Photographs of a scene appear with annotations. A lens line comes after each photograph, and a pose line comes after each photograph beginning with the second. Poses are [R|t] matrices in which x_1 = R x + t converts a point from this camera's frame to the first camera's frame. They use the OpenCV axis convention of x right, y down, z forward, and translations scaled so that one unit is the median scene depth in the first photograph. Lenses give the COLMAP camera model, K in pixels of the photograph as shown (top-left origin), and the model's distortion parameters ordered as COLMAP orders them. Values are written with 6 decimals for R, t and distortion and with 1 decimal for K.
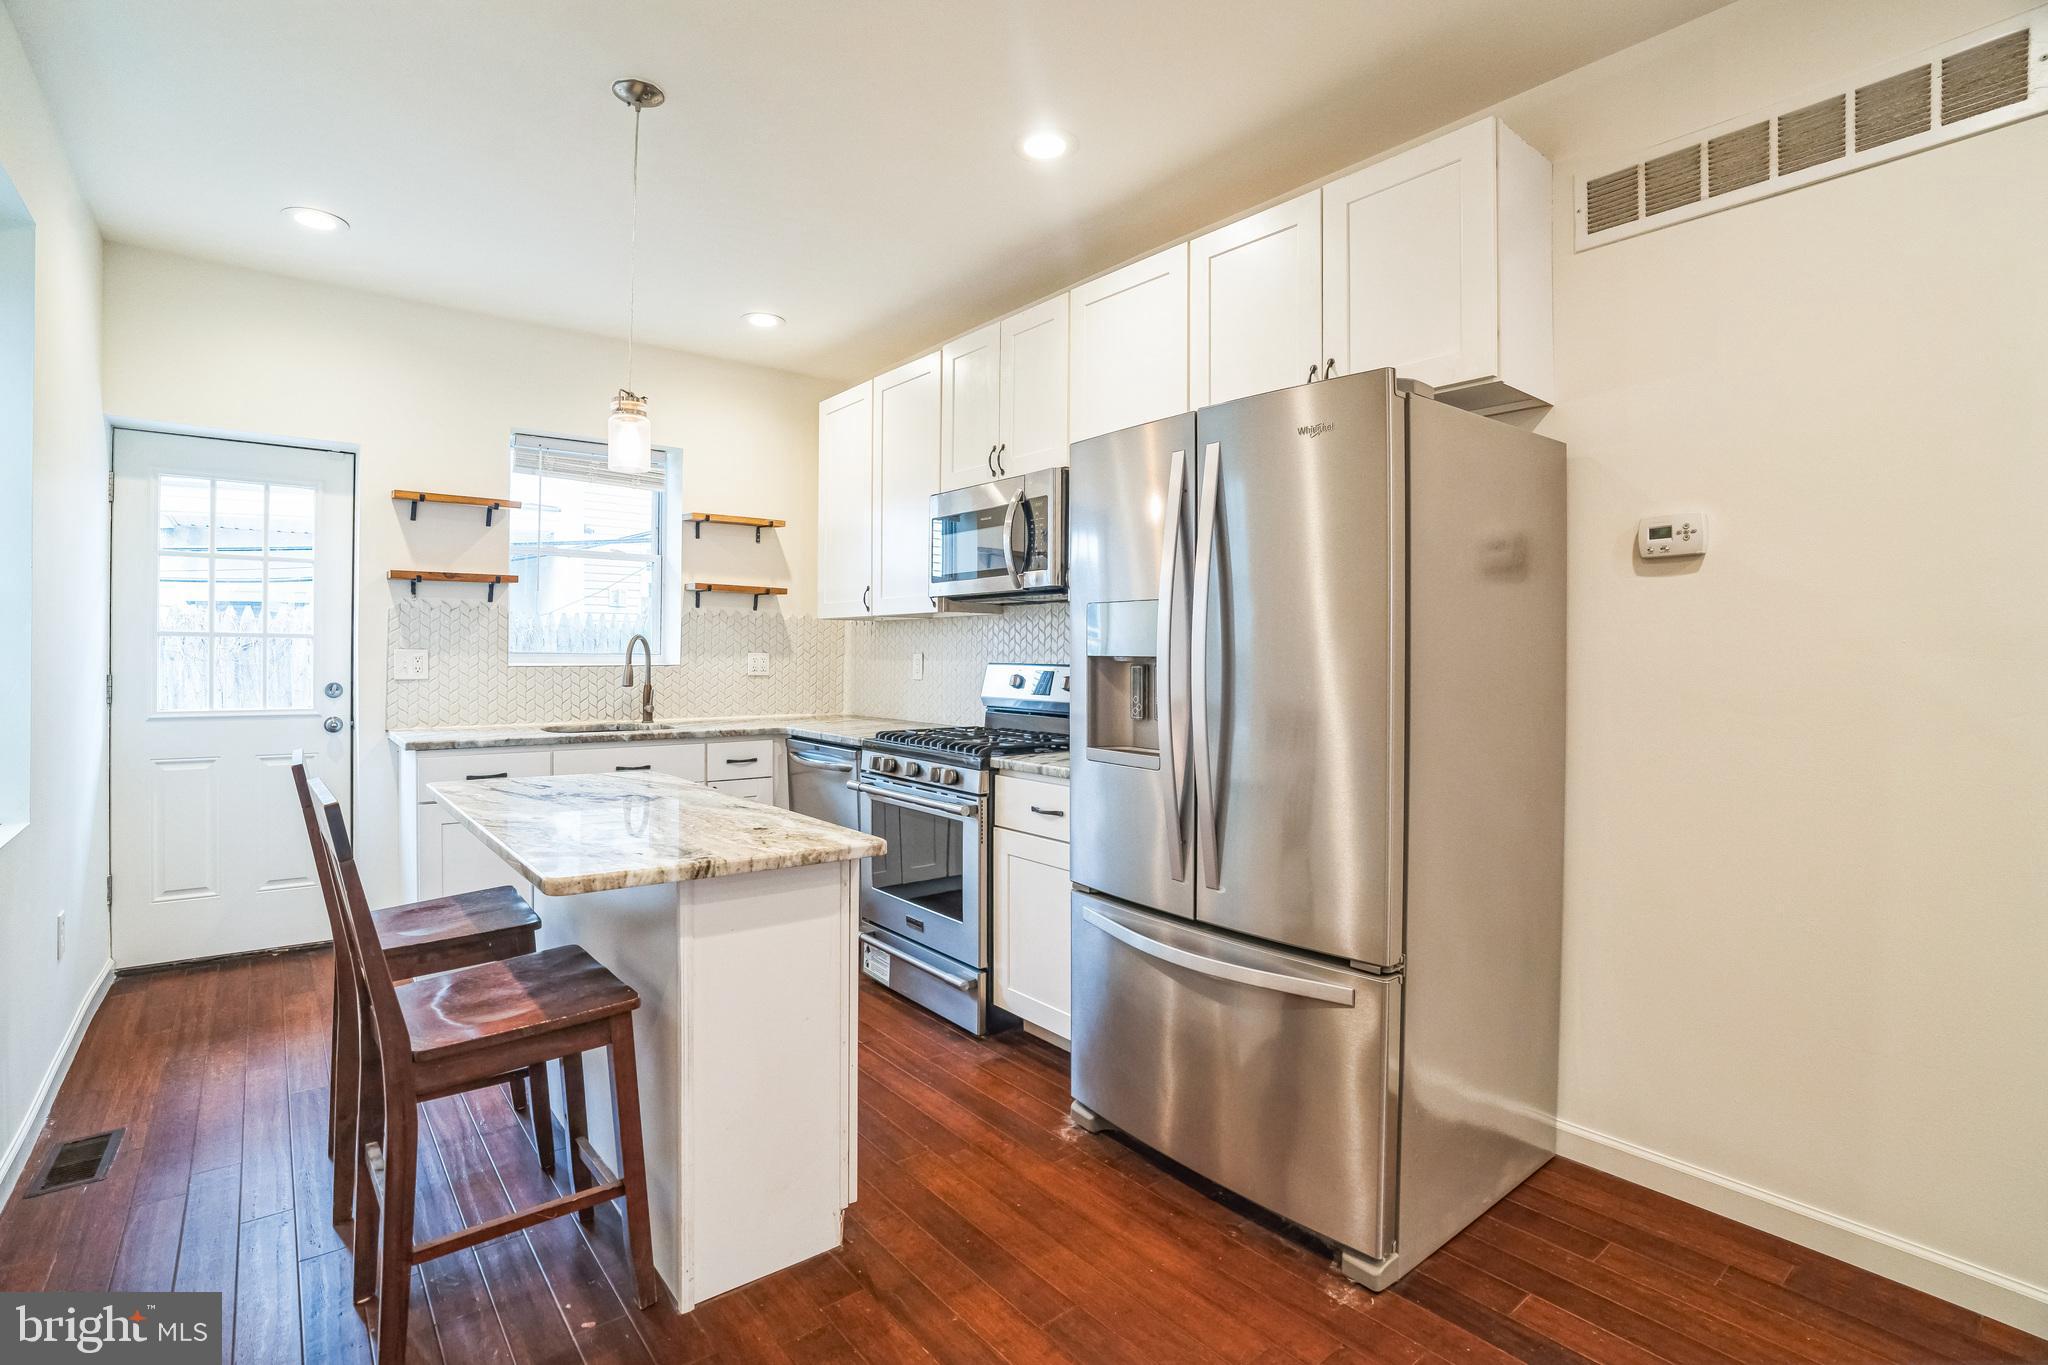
lens RADIAL K [[956.6, 0, 1028.8], [0, 956.6, 663.0], [0, 0, 1]] dist [-0.063881, 0.020435]
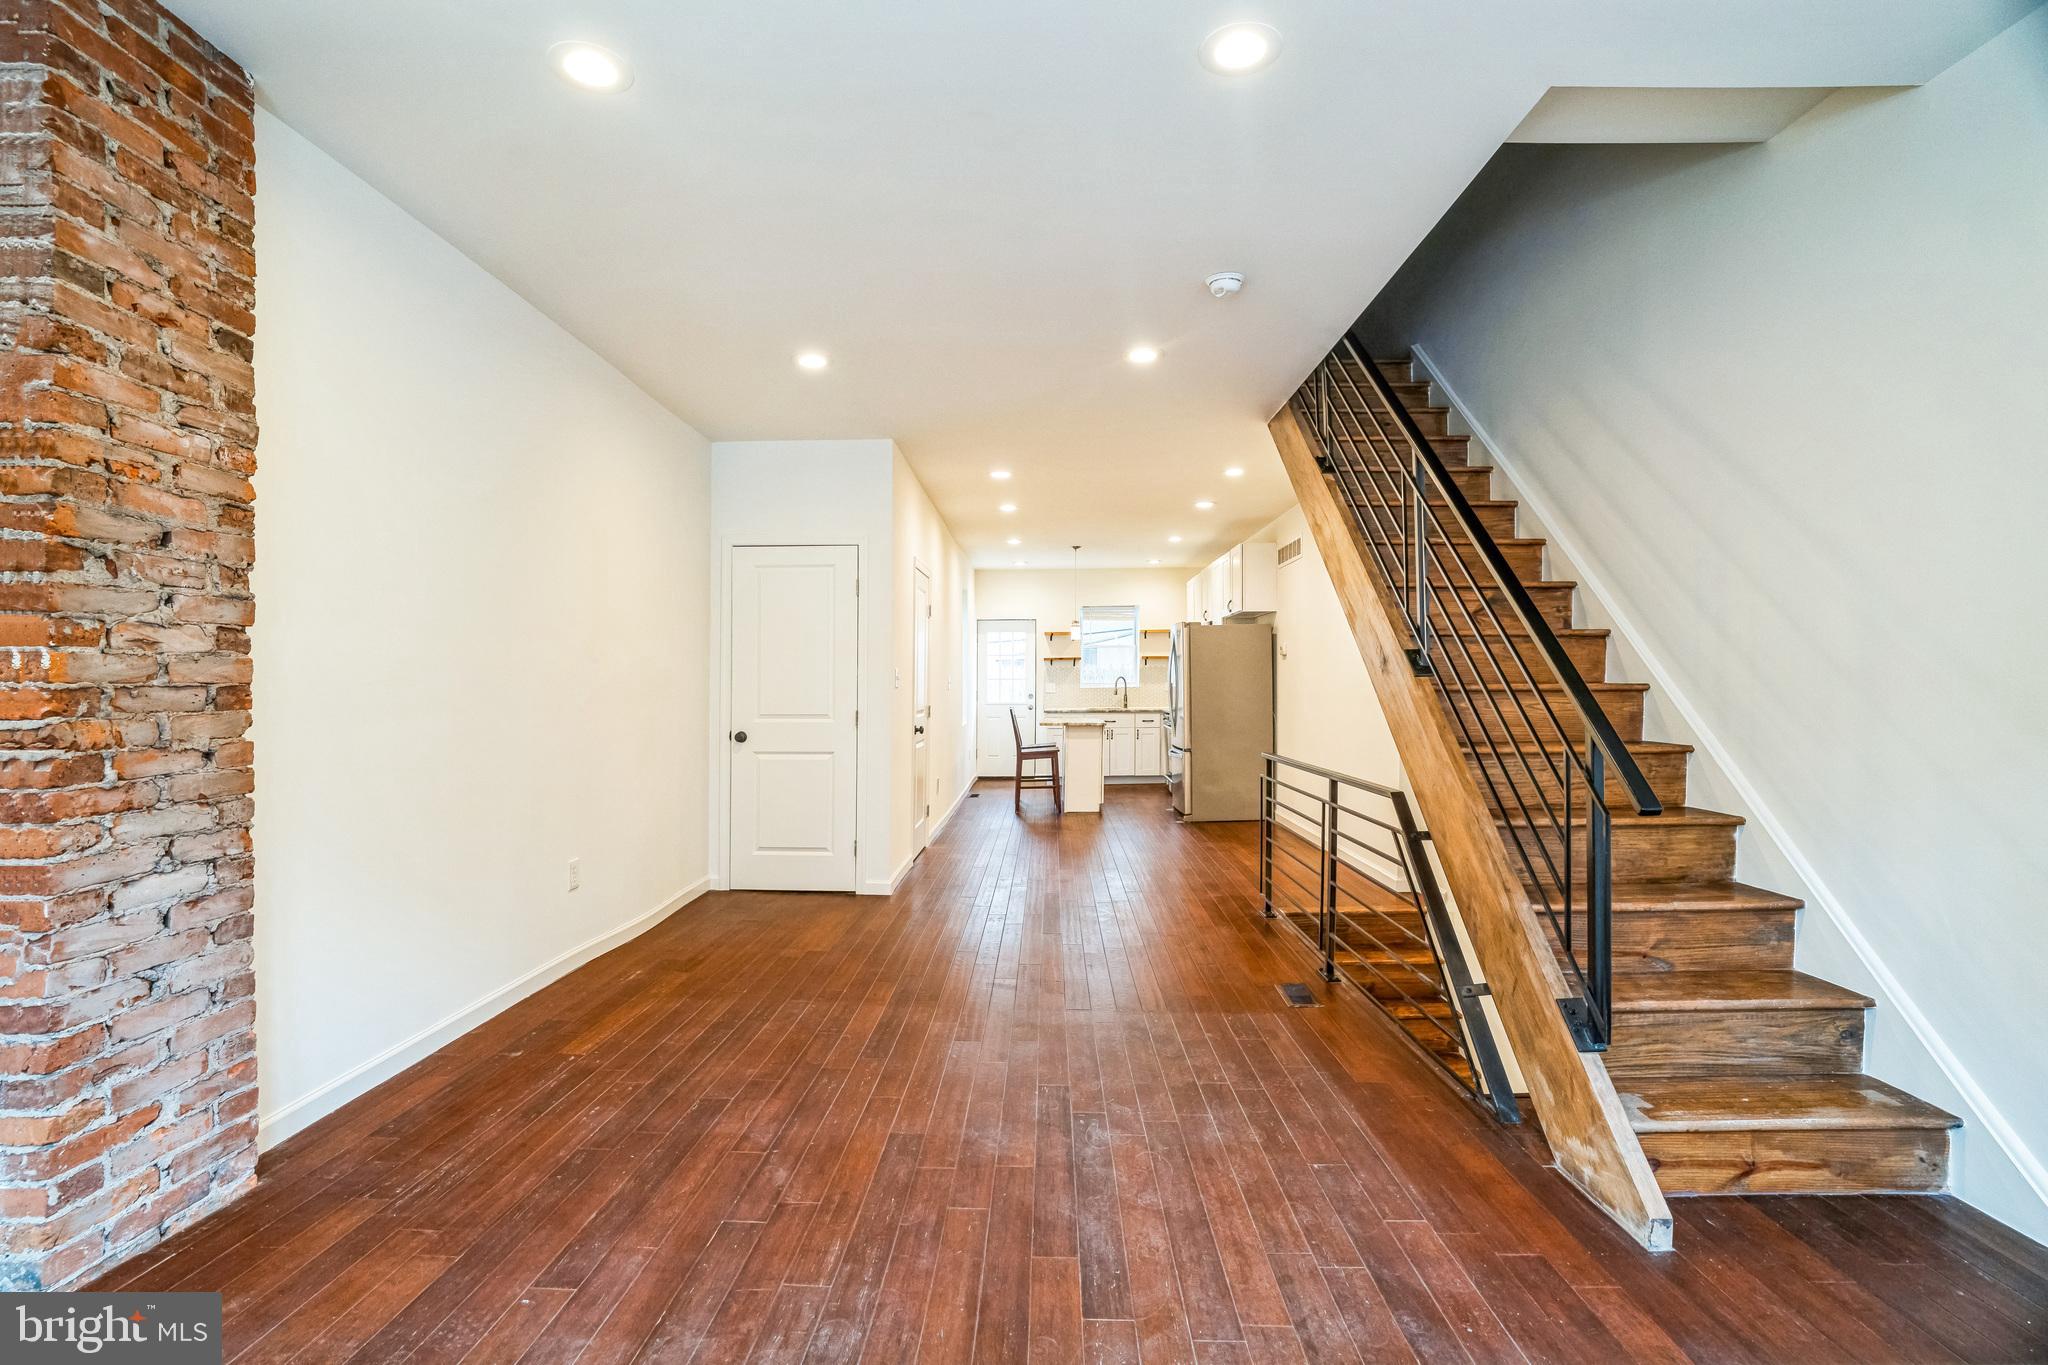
lens RADIAL K [[956.6, 0, 1039.7], [0, 956.6, 703.4], [0, 0, 1]] dist [-0.063881, 0.020435]
pose [[0.763978, 0.004538, -0.645226, 1.377118], [0.006068, 0.999881, 0.014217, 0.009535], [0.645214, -0.014777, 0.763859, -1.472694]]
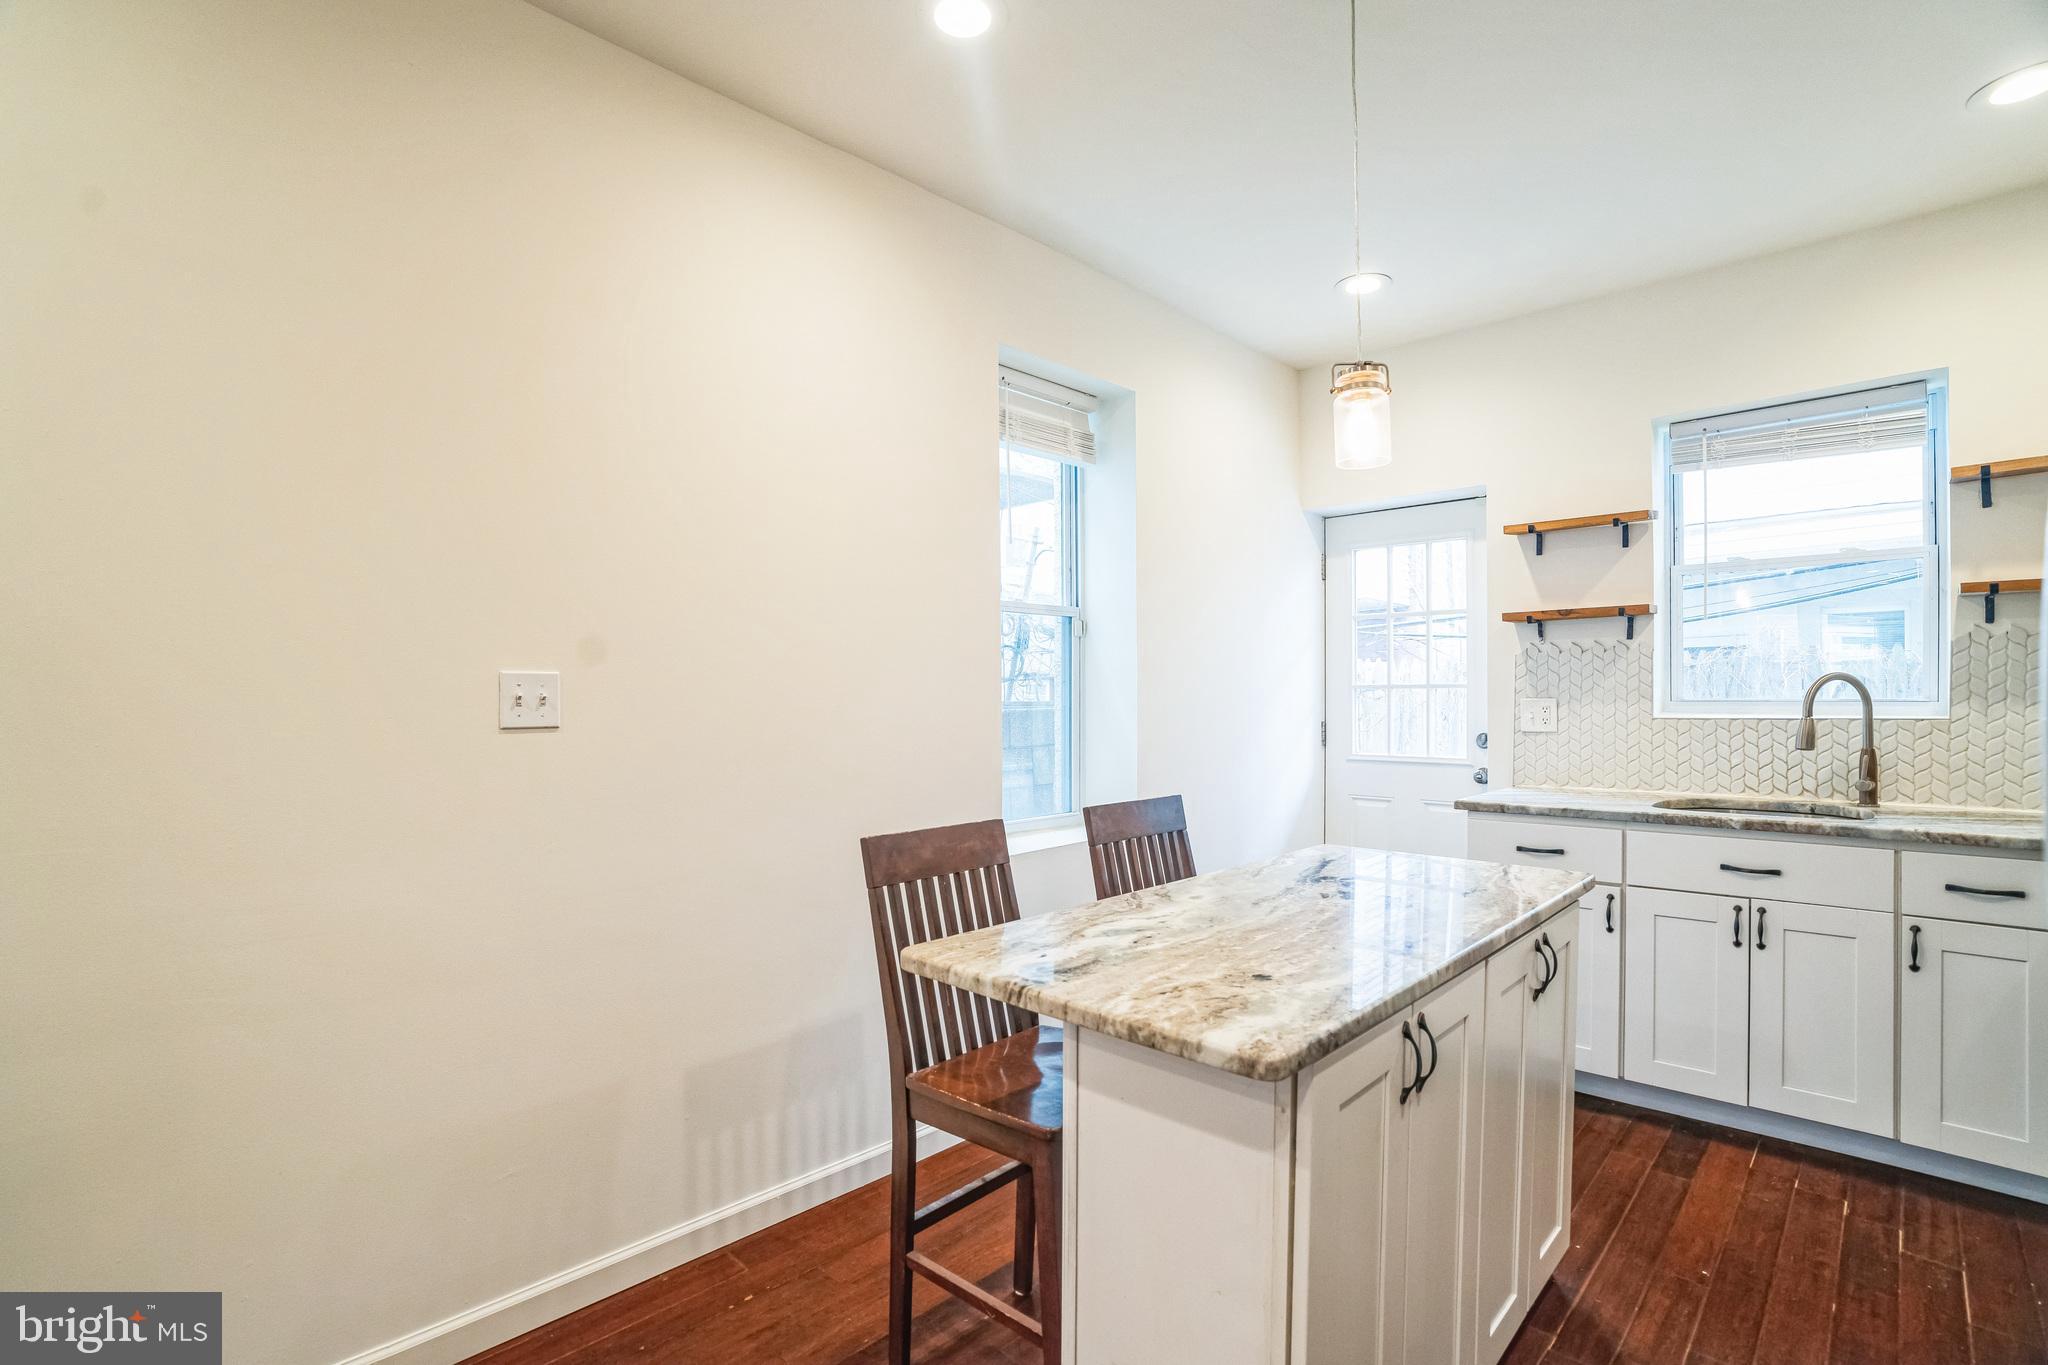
lens RADIAL K [[956.6, 0, 1019.0], [0, 956.6, 703.0], [0, 0, 1]] dist [-0.063881, 0.020435]
pose [[0.109780, -0.003036, -0.993951, 0.184582], [-0.002053, 0.999993, -0.003281, -0.006055], [0.993954, 0.002400, 0.109773, 0.403819]]
